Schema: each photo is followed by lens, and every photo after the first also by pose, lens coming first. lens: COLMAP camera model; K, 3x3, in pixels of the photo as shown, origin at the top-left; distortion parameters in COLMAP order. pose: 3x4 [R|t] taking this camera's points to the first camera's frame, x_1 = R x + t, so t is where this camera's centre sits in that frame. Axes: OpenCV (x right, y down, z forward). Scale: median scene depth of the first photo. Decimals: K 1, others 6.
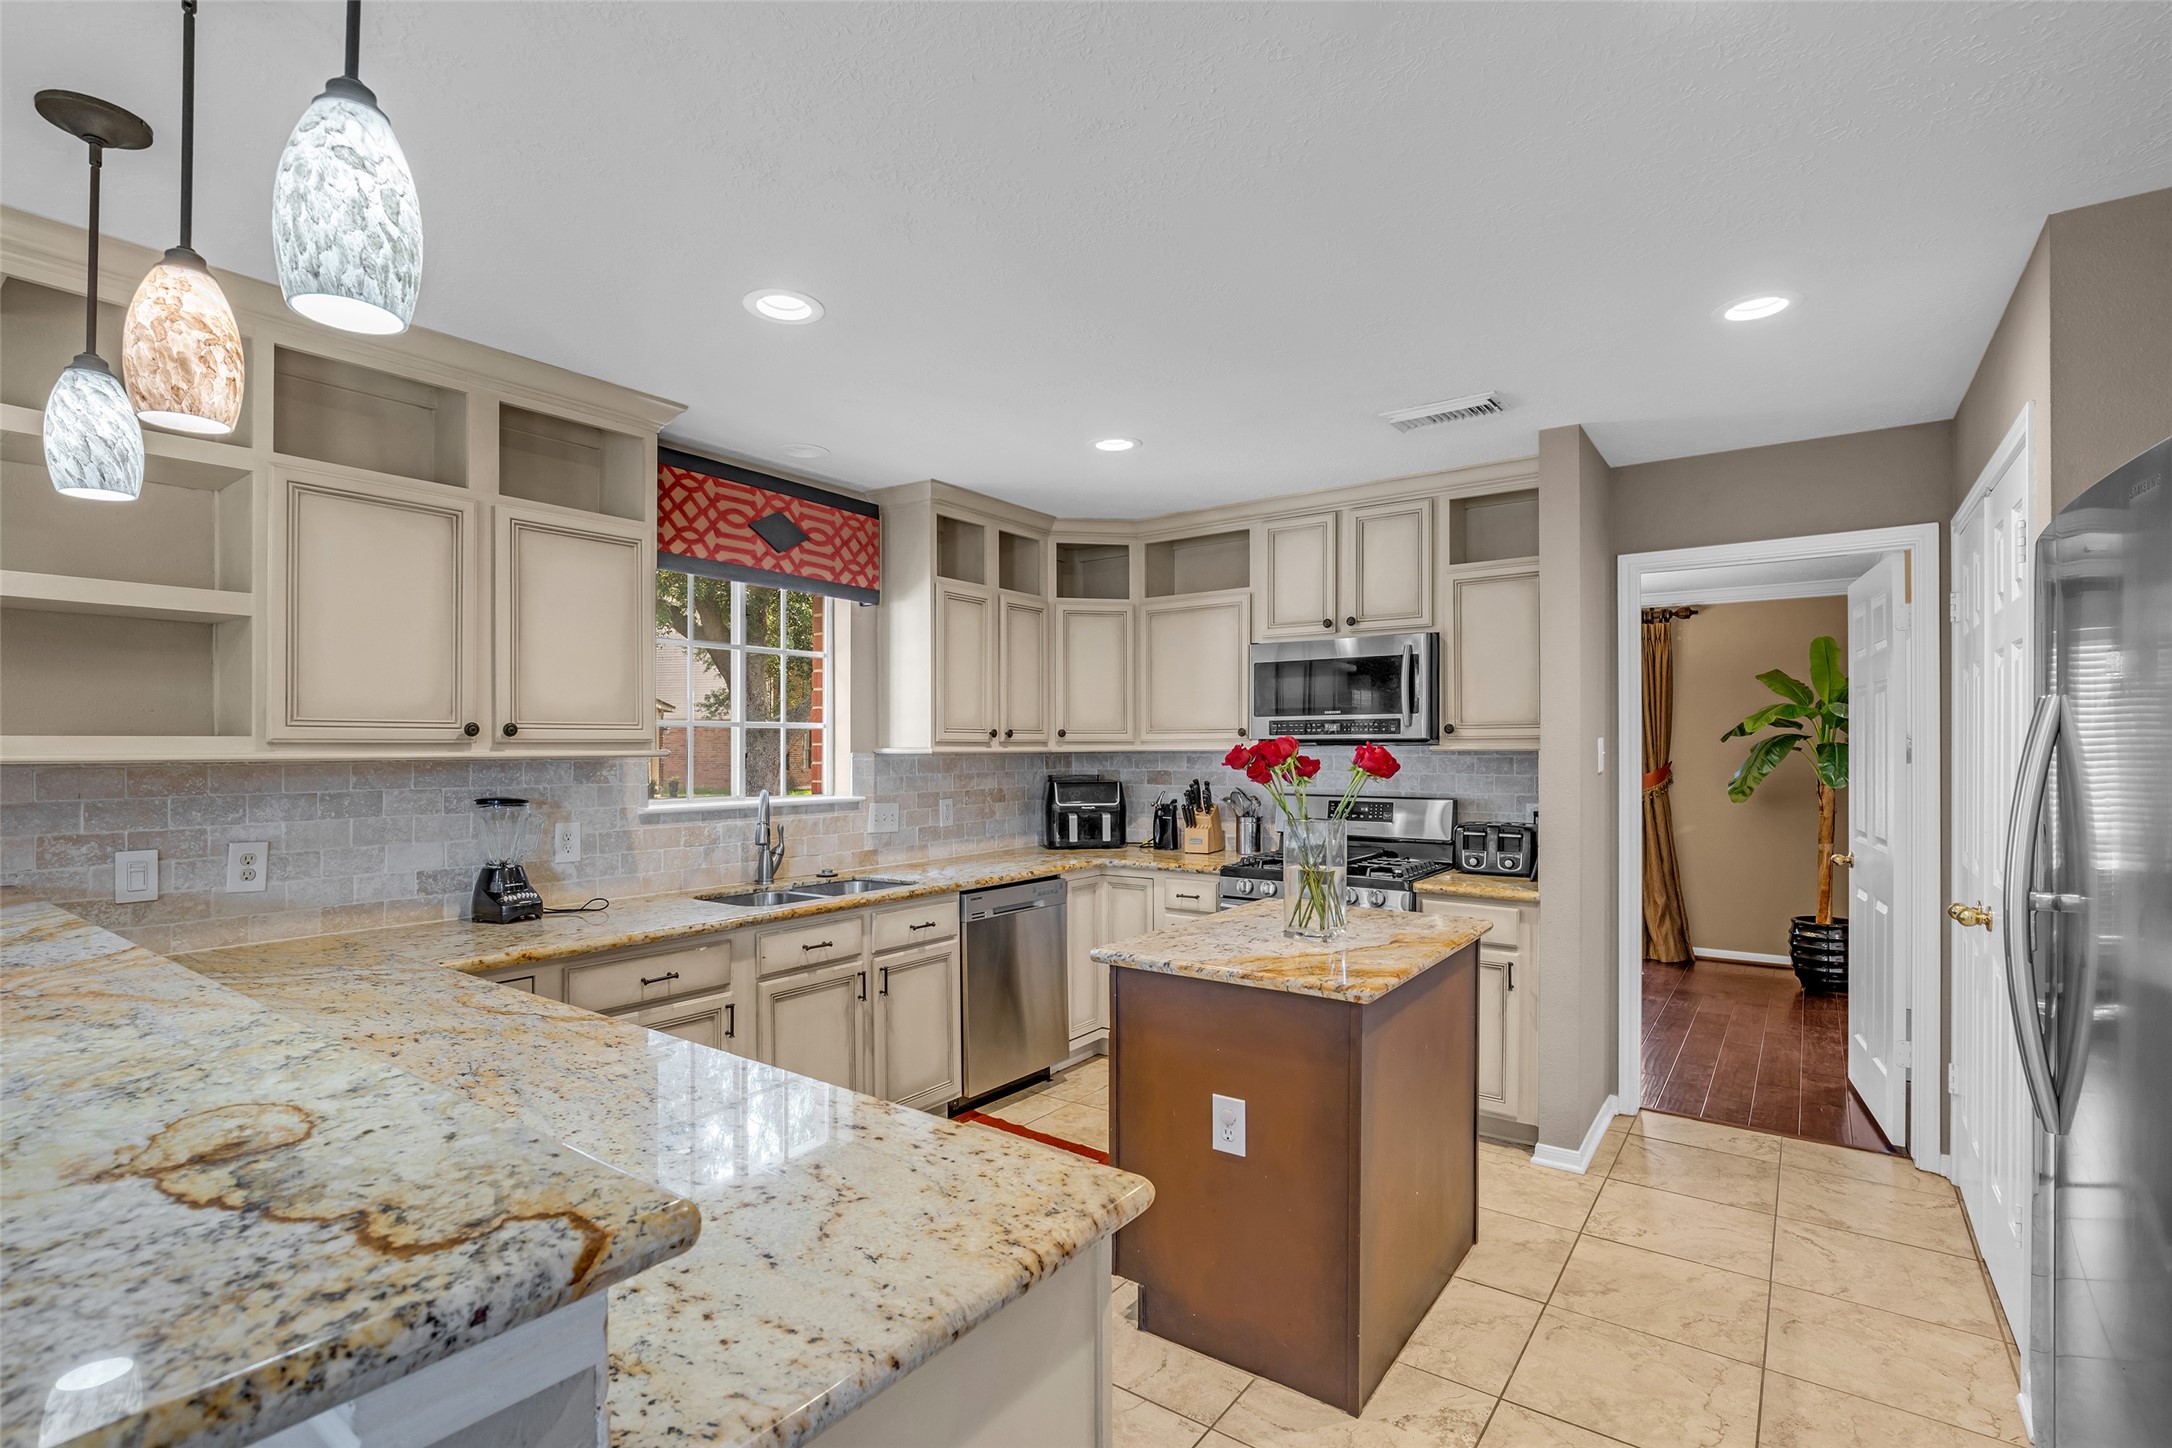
lens RADIAL K [[994.3, 0, 1087.4], [0, 994.3, 754.5], [0, 0, 1]] dist [-0.000117, 0.000047]
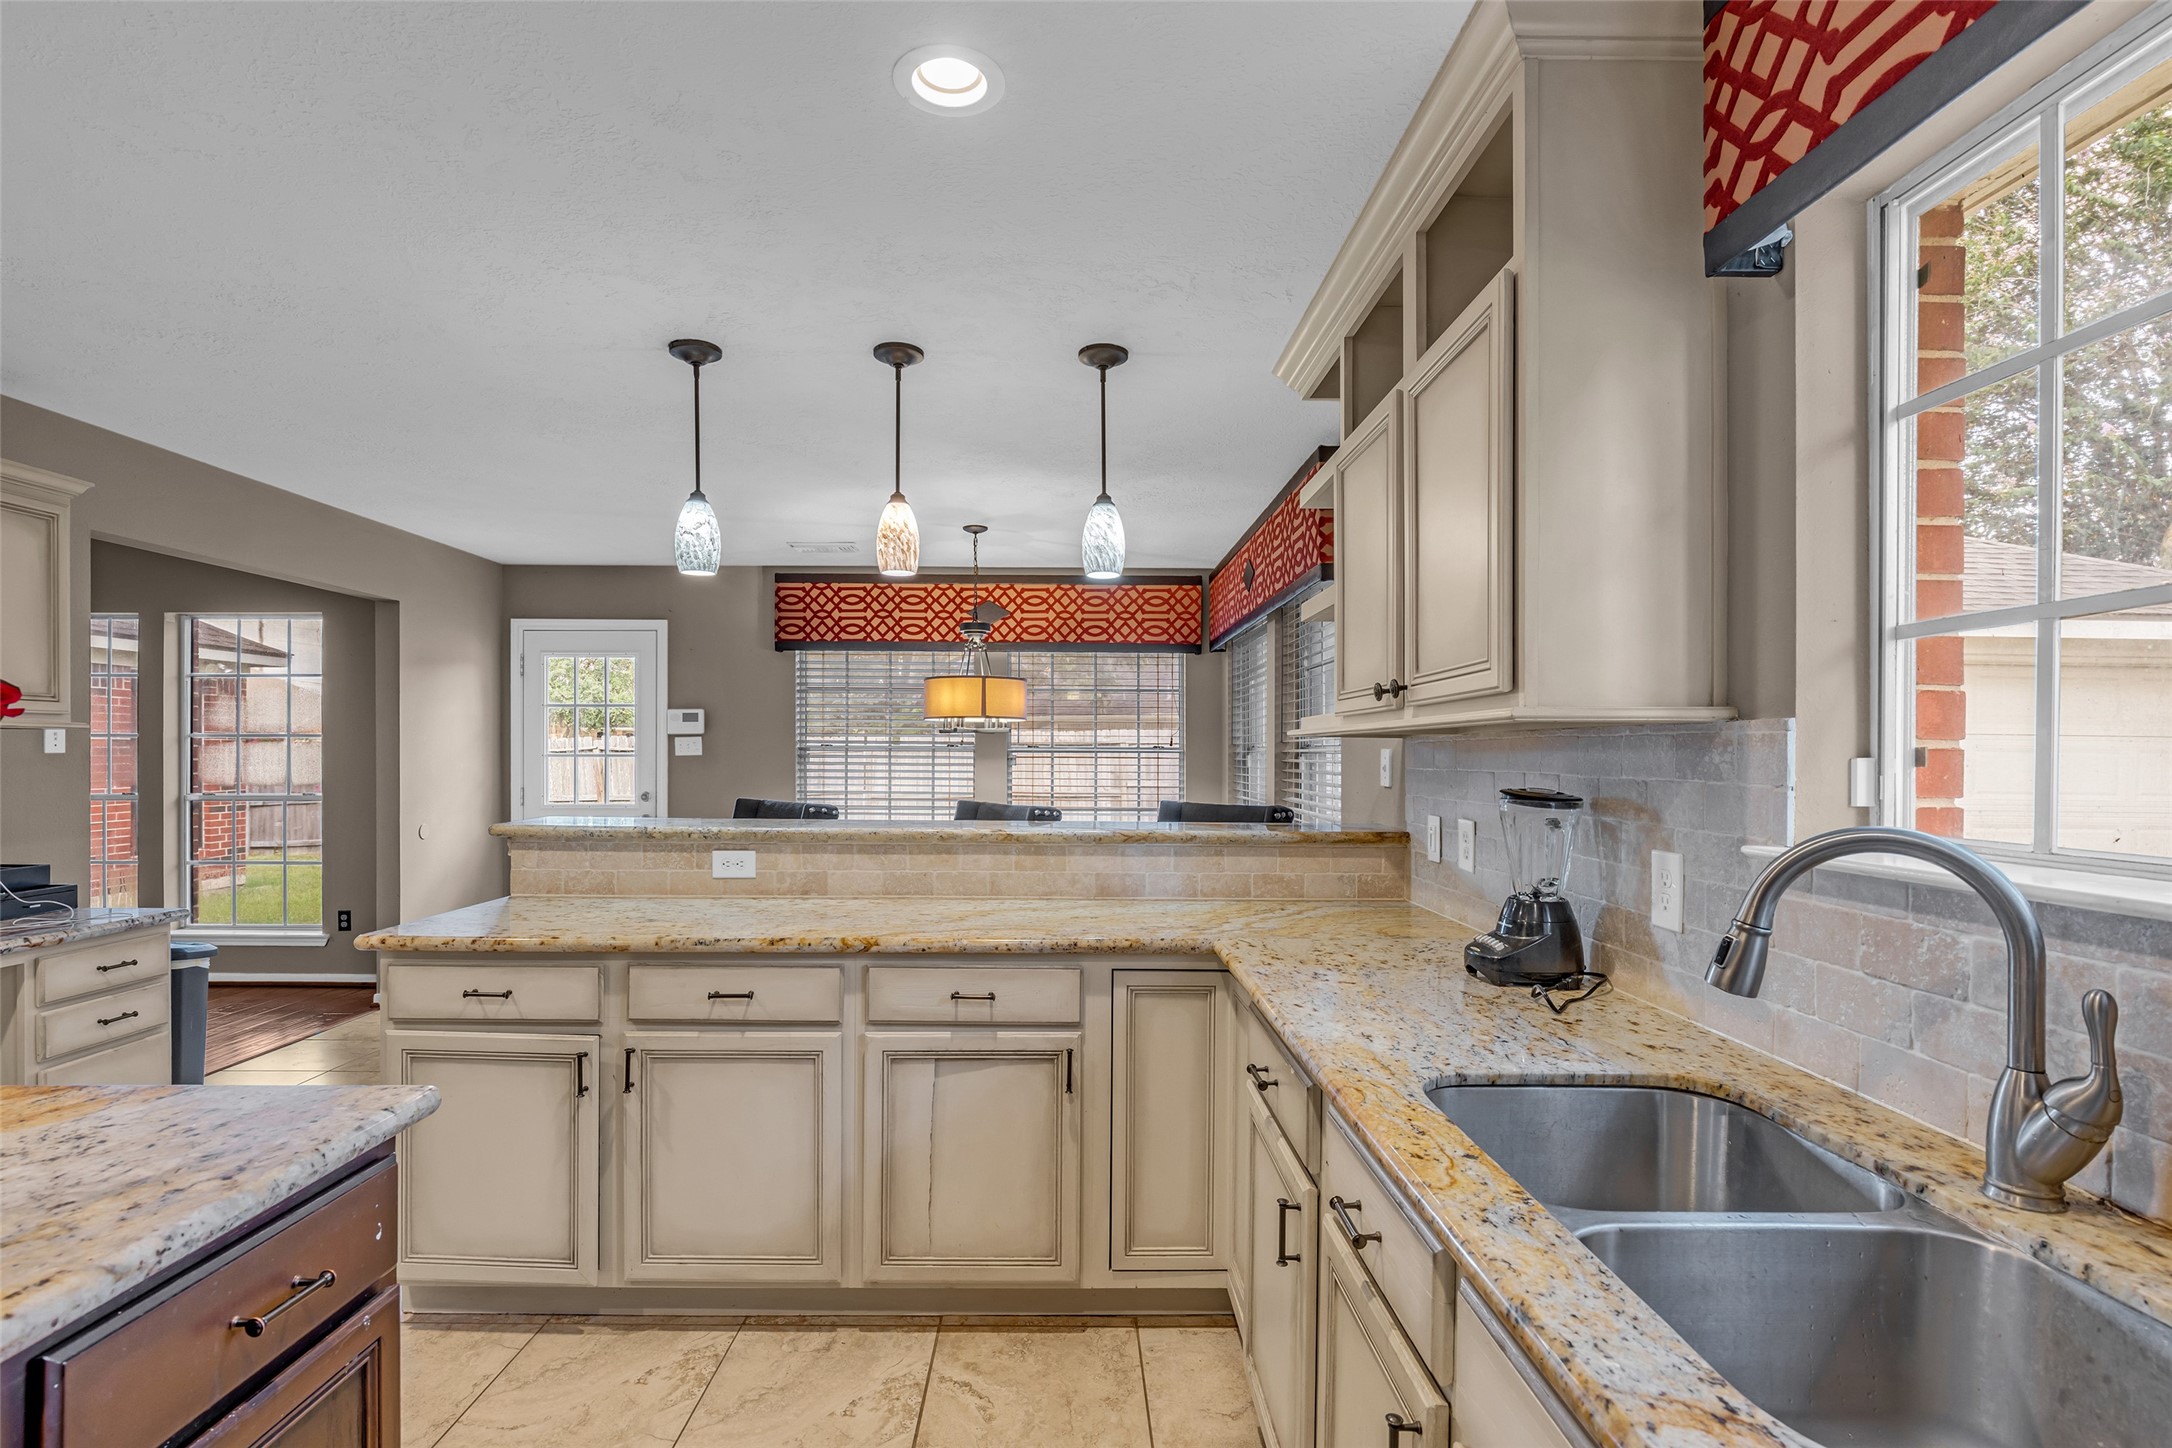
lens RADIAL K [[994.3, 0, 1087.4], [0, 994.3, 754.5], [0, 0, 1]] dist [-0.000117, 0.000047]
pose [[-0.790085, -0.002650, -0.612991, 0.034189], [-0.003601, 0.999993, 0.000319, 0.018331], [0.612987, 0.002460, -0.790090, 1.224099]]
